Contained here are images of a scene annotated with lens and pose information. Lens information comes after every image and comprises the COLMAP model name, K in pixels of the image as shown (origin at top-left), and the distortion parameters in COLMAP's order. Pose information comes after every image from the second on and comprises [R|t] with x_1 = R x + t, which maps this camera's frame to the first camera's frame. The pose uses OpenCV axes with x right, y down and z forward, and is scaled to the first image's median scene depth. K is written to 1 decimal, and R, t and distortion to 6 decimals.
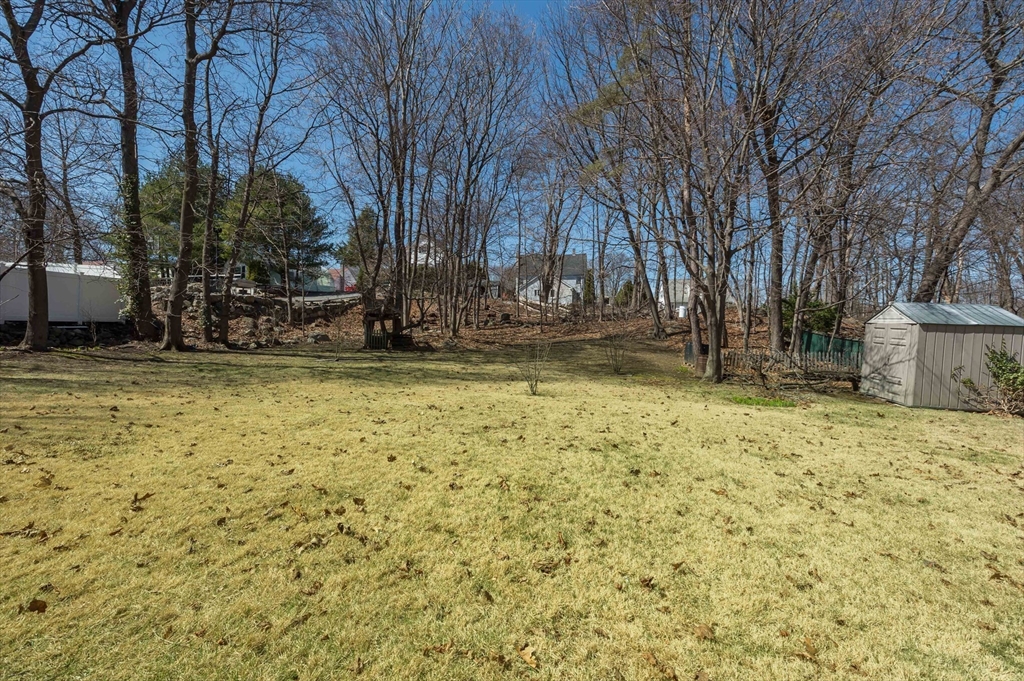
lens RADIAL K [[459.3, 0, 513.6], [0, 459.3, 336.8], [0, 0, 1]] dist [0.020618, -0.004748]
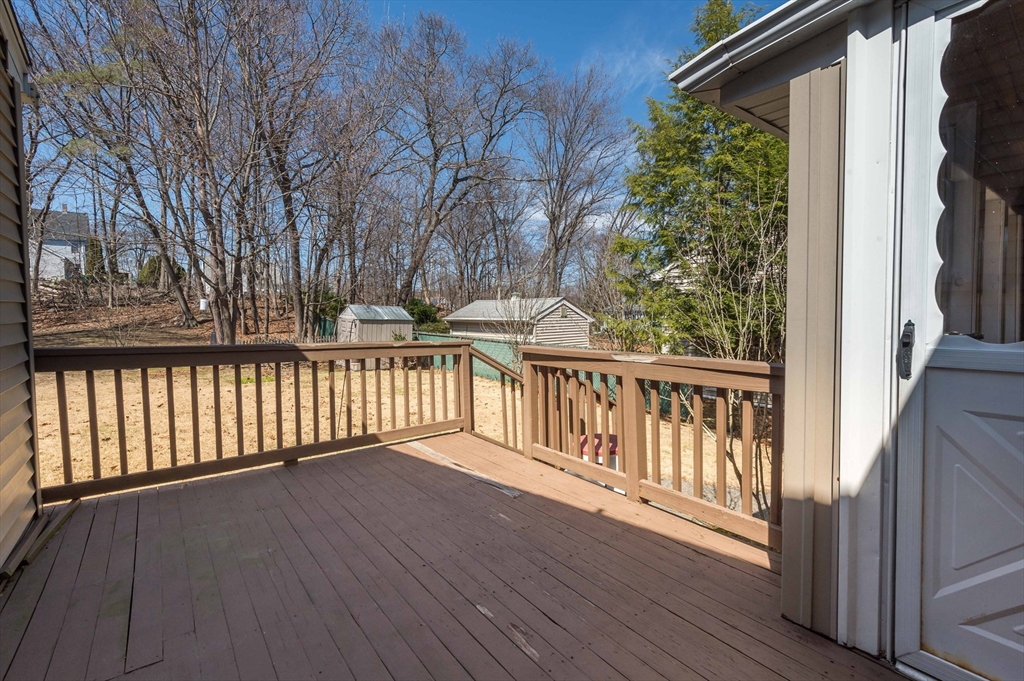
lens RADIAL K [[459.3, 0, 511.2], [0, 459.3, 336.4], [0, 0, 1]] dist [0.020618, -0.004748]
pose [[0.634447, -0.042877, 0.771776, -0.010757], [0.008829, 0.998797, 0.048232, -0.015060], [-0.772916, -0.023787, 0.634063, -0.156875]]
